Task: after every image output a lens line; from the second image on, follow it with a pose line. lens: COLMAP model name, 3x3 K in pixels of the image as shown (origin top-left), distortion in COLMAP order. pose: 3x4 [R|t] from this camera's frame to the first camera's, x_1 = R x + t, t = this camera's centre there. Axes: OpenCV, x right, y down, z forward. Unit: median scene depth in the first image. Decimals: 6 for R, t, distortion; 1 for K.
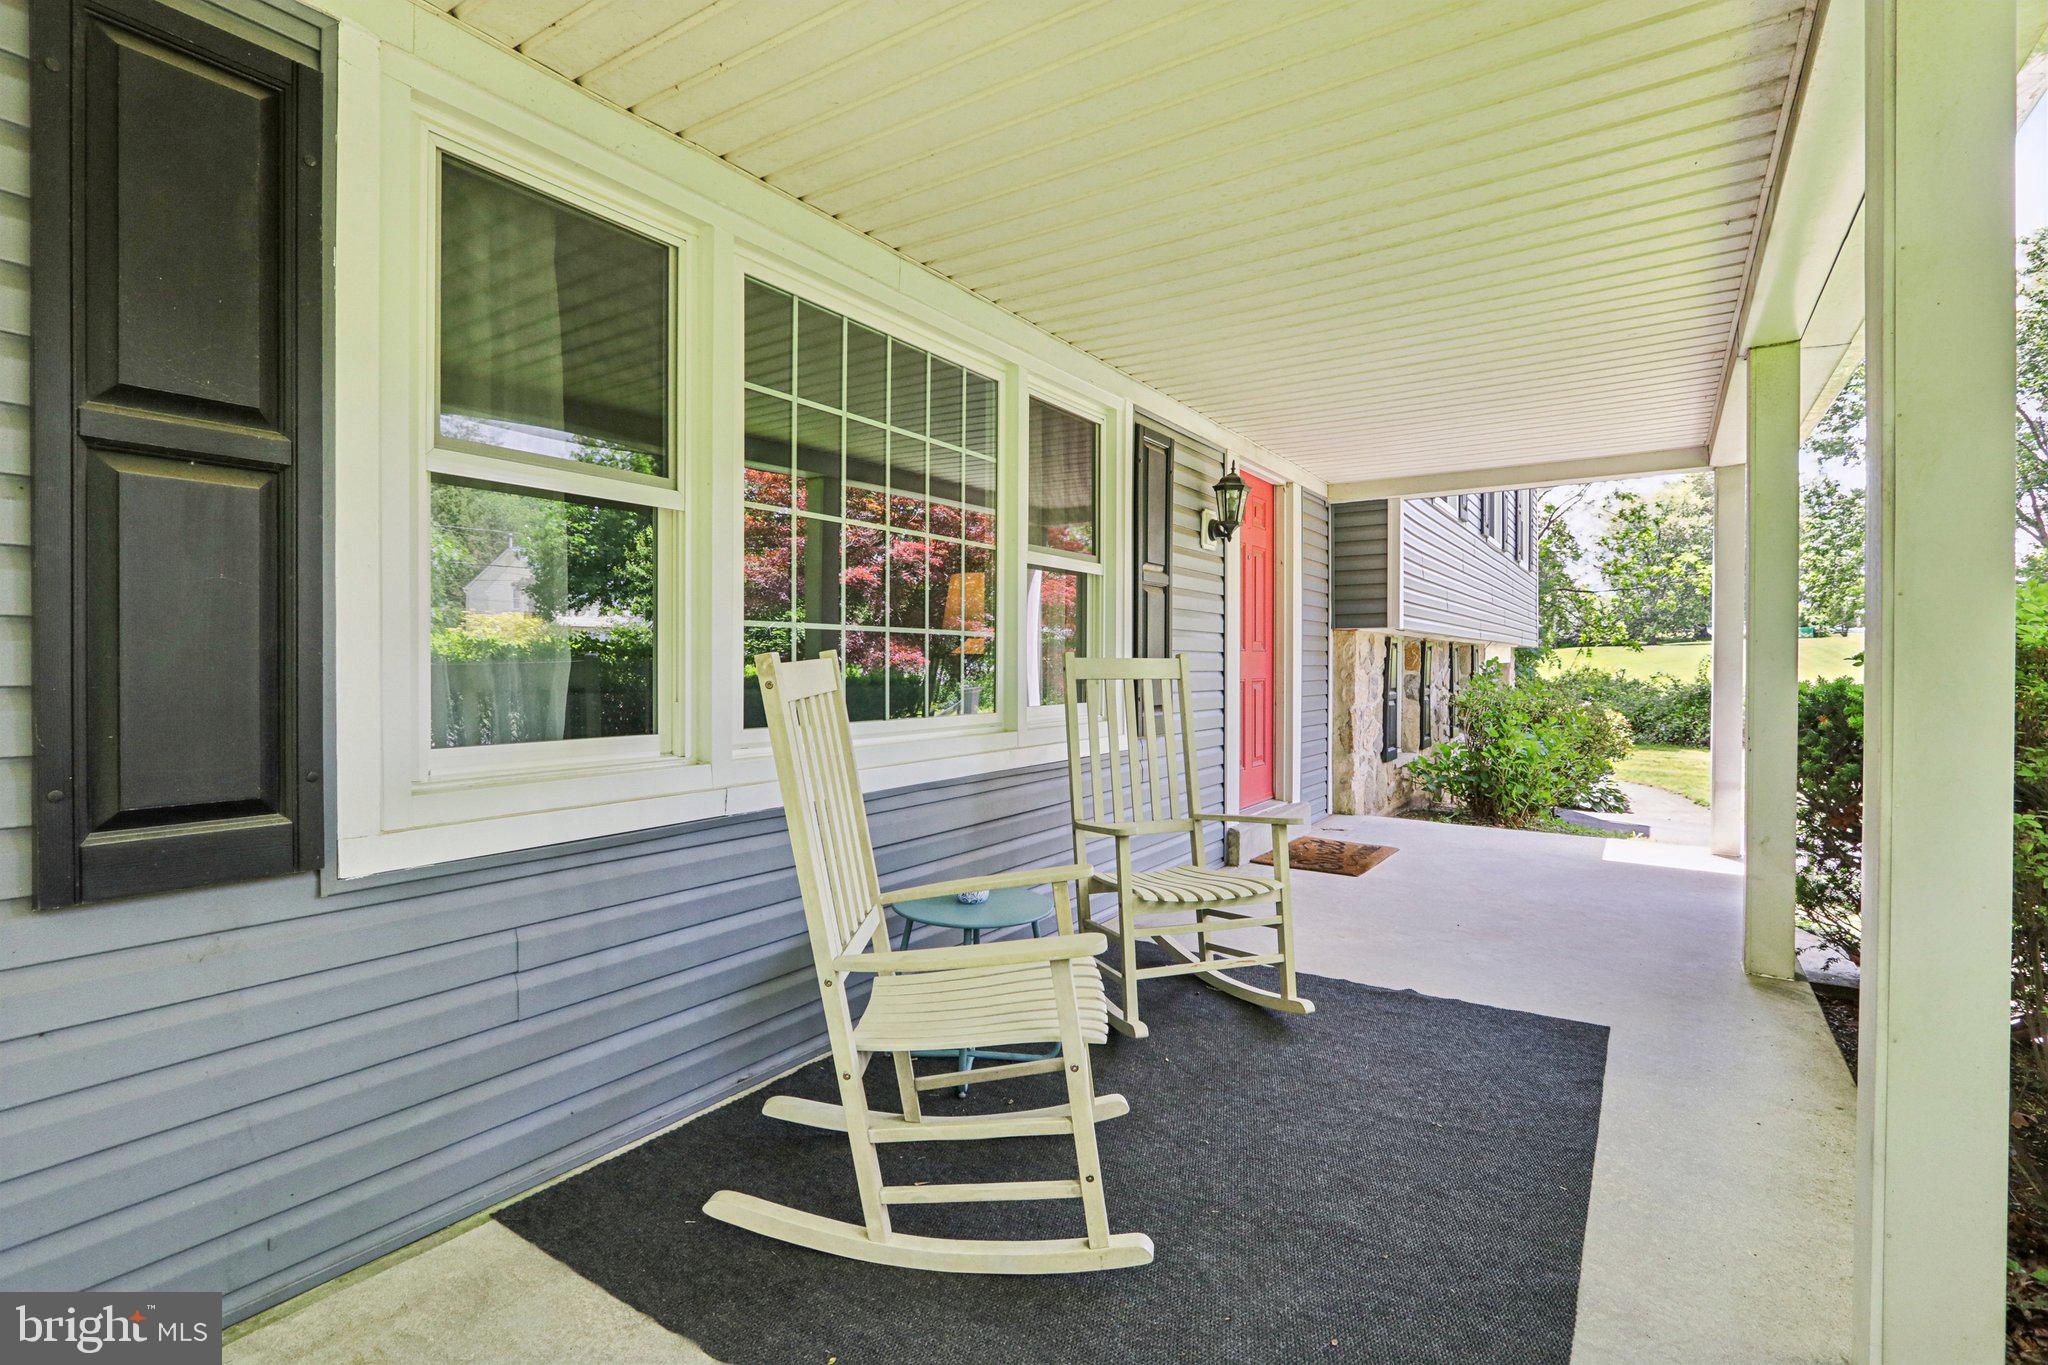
lens RADIAL K [[927.7, 0, 1024.0], [0, 927.7, 682.5], [0, 0, 1]] dist [-0.074522, -0.000013]
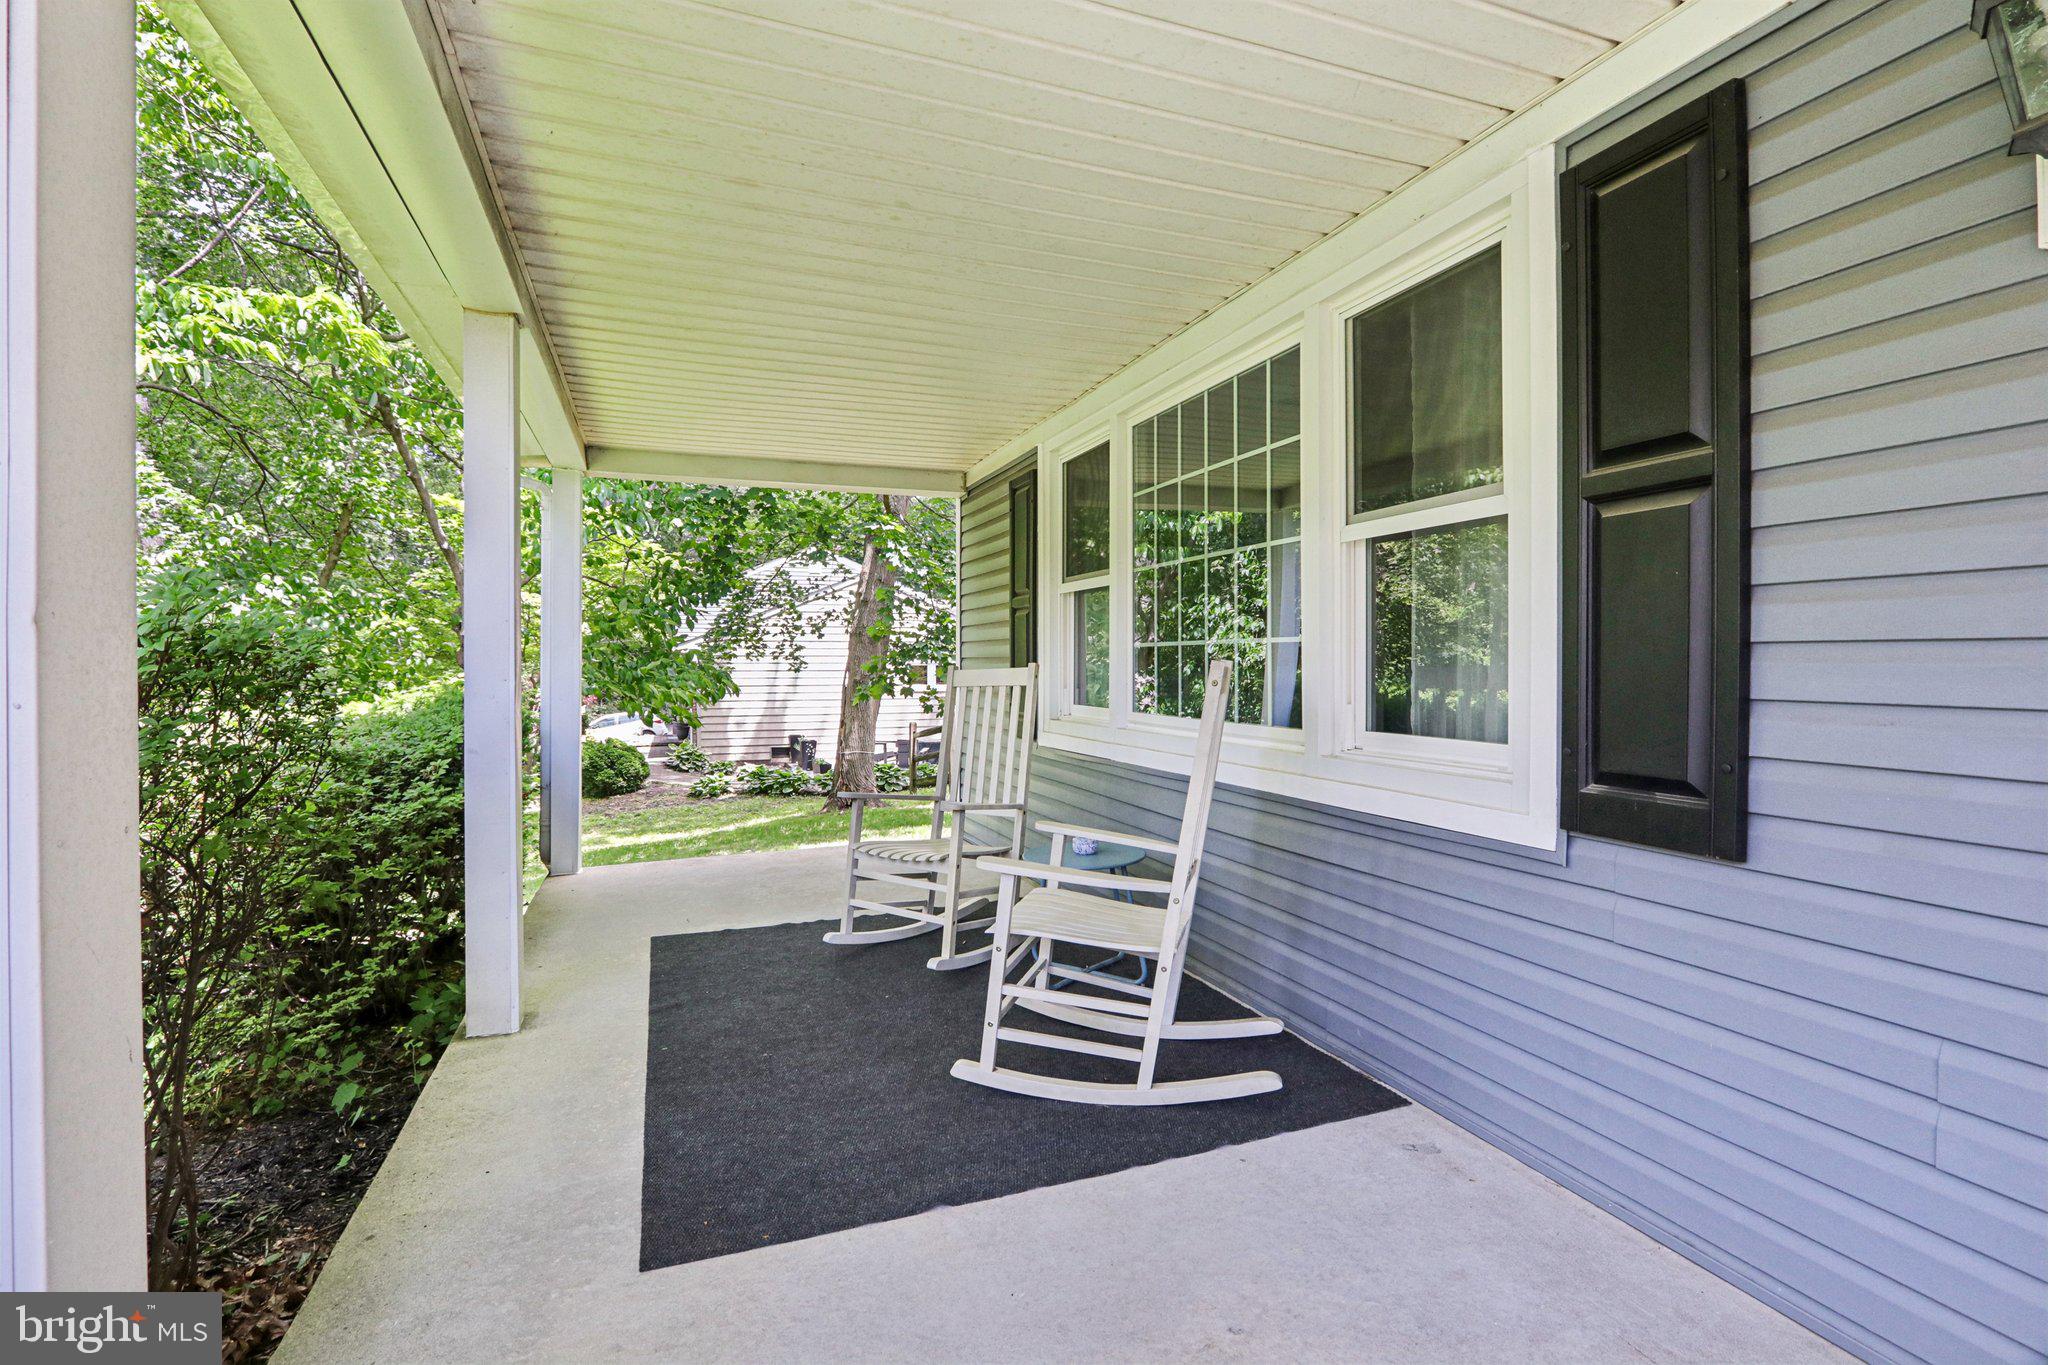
lens RADIAL K [[1006.2, 0, 1024.0], [0, 1006.2, 682.5], [0, 0, 1]] dist [-0.003026, -0.000389]
pose [[-0.566779, 0.006879, -0.823841, 1.011135], [-0.020727, 0.999530, 0.022606, -0.030602], [0.823609, 0.029888, -0.566370, 1.504134]]
